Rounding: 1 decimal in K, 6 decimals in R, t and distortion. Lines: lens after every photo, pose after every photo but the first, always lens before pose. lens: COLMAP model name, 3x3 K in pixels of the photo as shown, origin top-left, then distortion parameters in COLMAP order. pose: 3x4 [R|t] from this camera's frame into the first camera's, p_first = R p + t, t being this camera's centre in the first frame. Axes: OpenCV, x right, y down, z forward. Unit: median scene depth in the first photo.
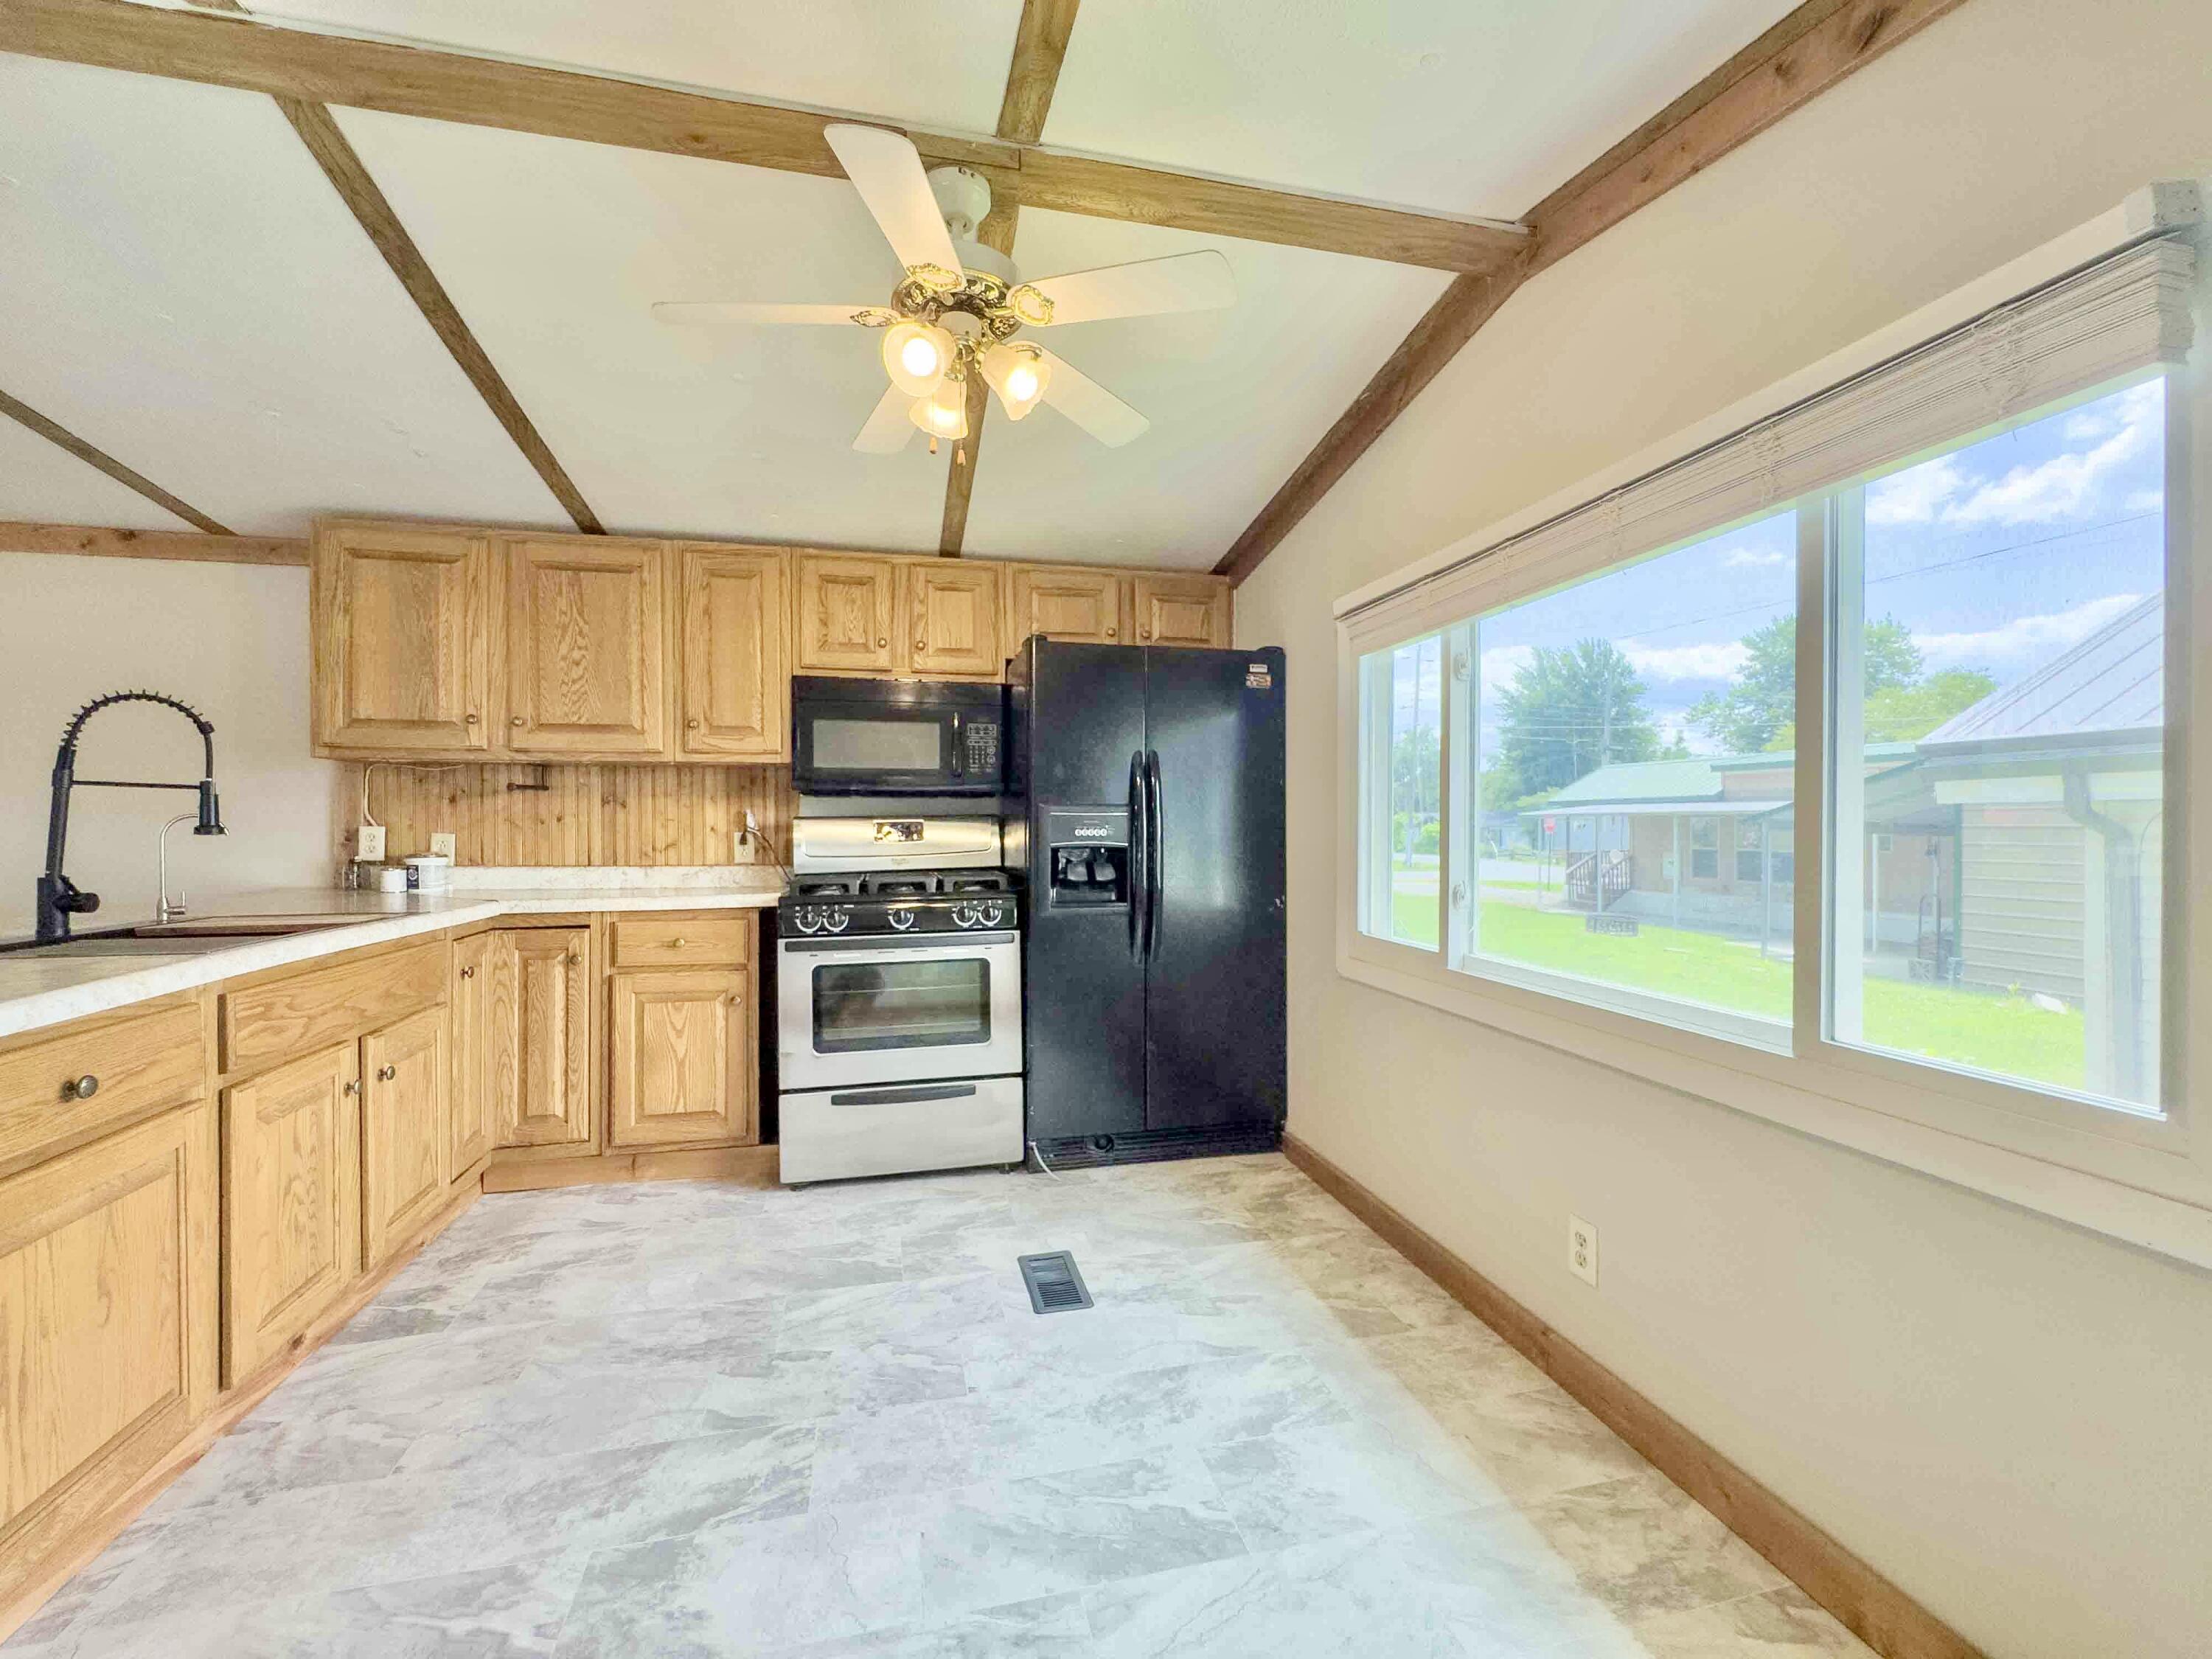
lens RADIAL K [[891.7, 0, 1098.8], [0, 891.7, 824.2], [0, 0, 1]] dist [-0.004262, 0.000798]
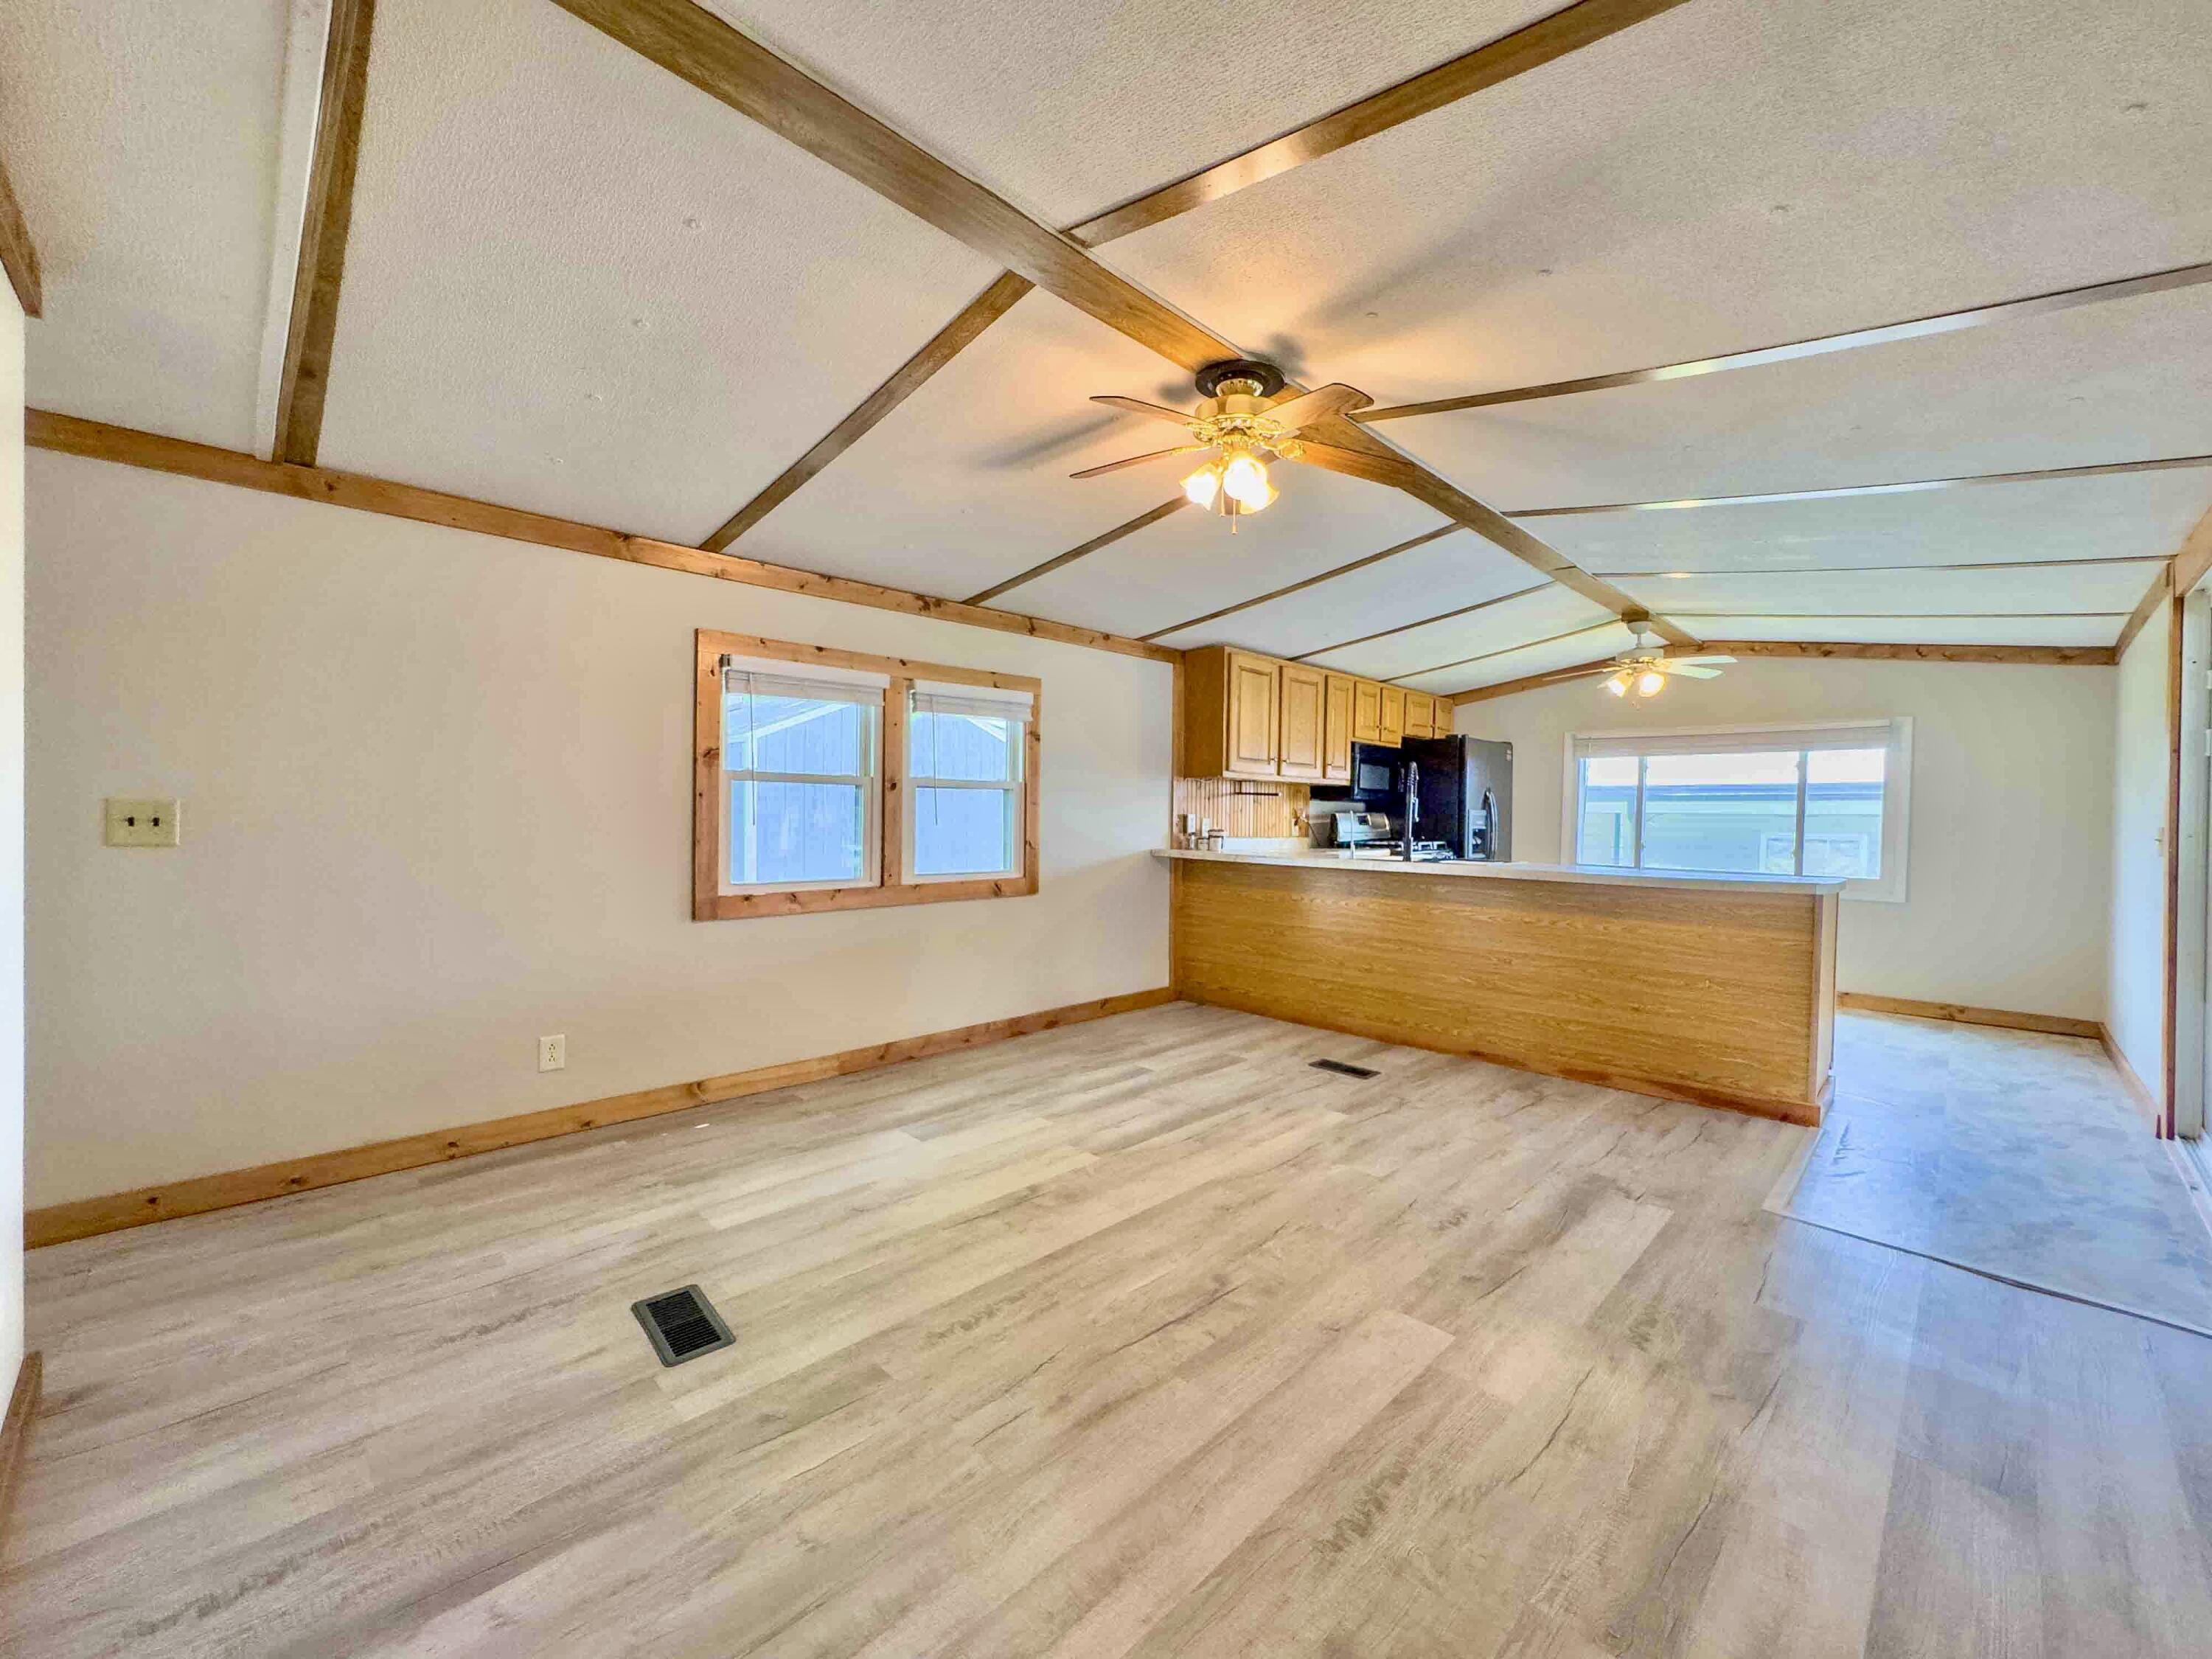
lens RADIAL K [[891.7, 0, 1121.8], [0, 891.7, 838.8], [0, 0, 1]] dist [-0.004262, 0.000798]
pose [[0.842061, 0.000475, 0.539382, -2.107502], [-0.017990, 0.999468, 0.027205, 0.007164], [-0.539082, -0.032611, 0.841622, -0.455874]]
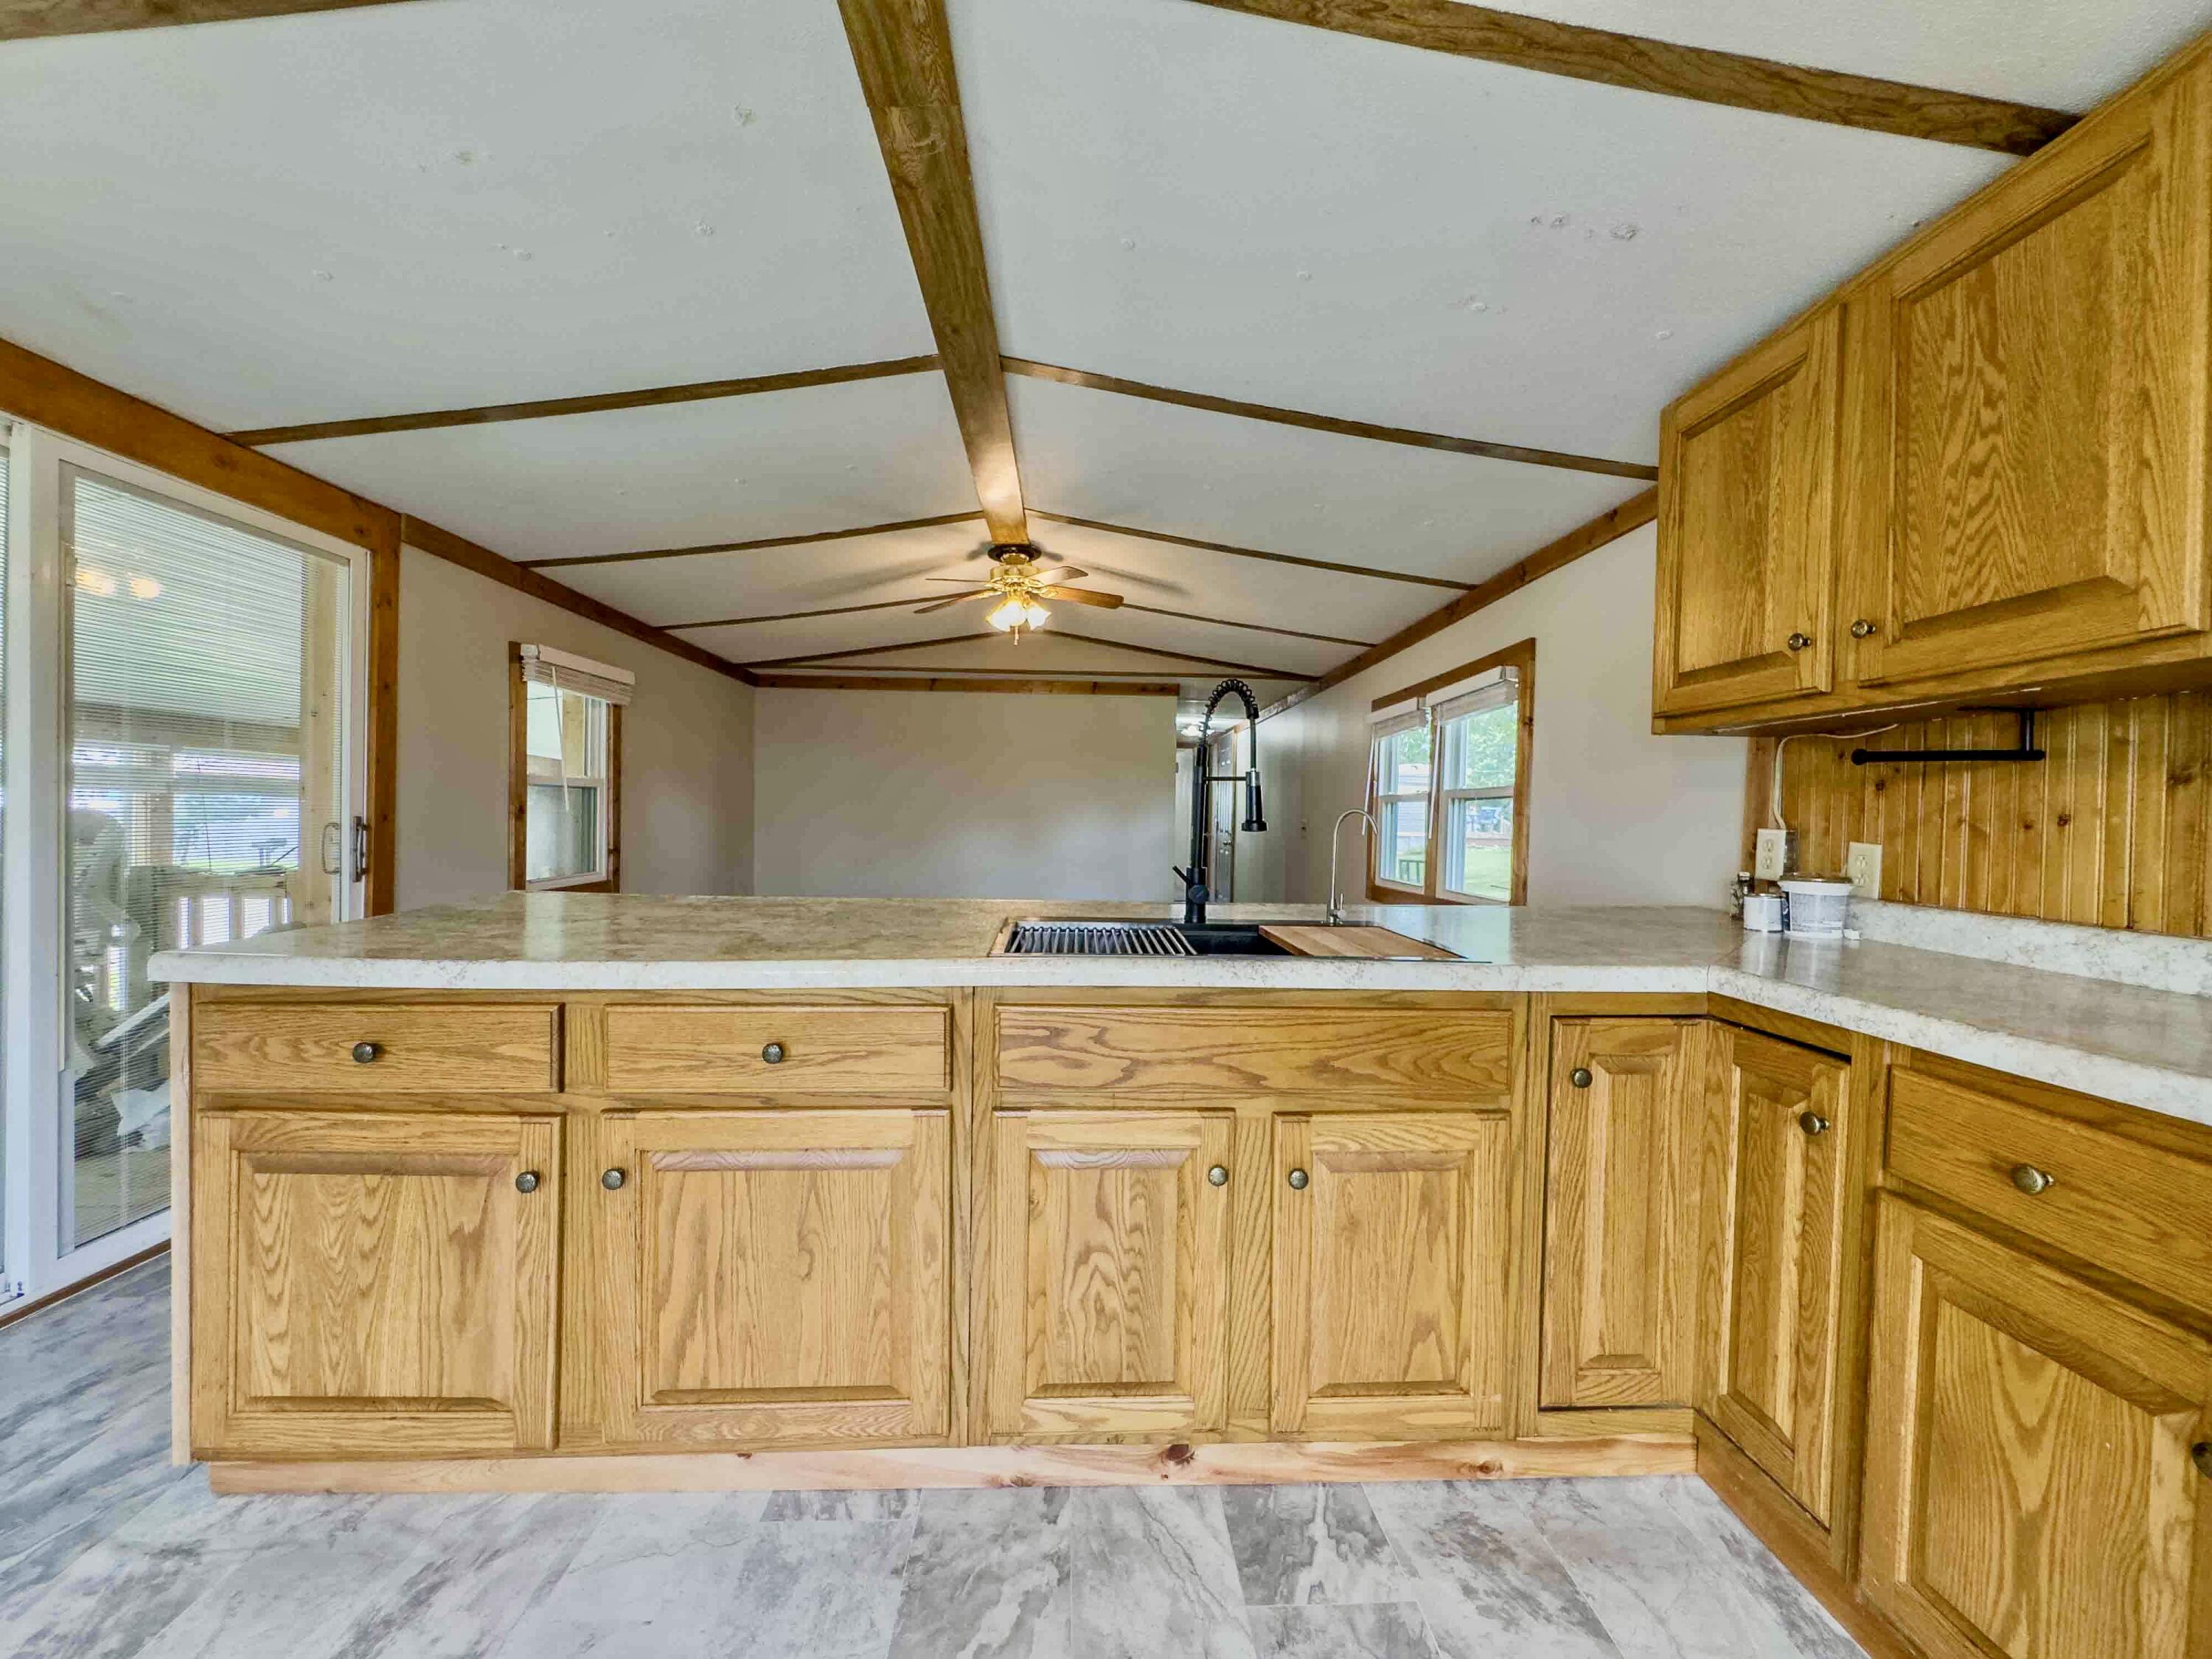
lens RADIAL K [[891.7, 0, 1101.9], [0, 891.7, 829.6], [0, 0, 1]] dist [-0.004262, 0.000798]
pose [[-0.199908, 0.015701, -0.979689, -0.064478], [-0.013923, 0.999725, 0.018864, -0.003163], [0.979716, 0.017411, -0.199635, 0.714474]]
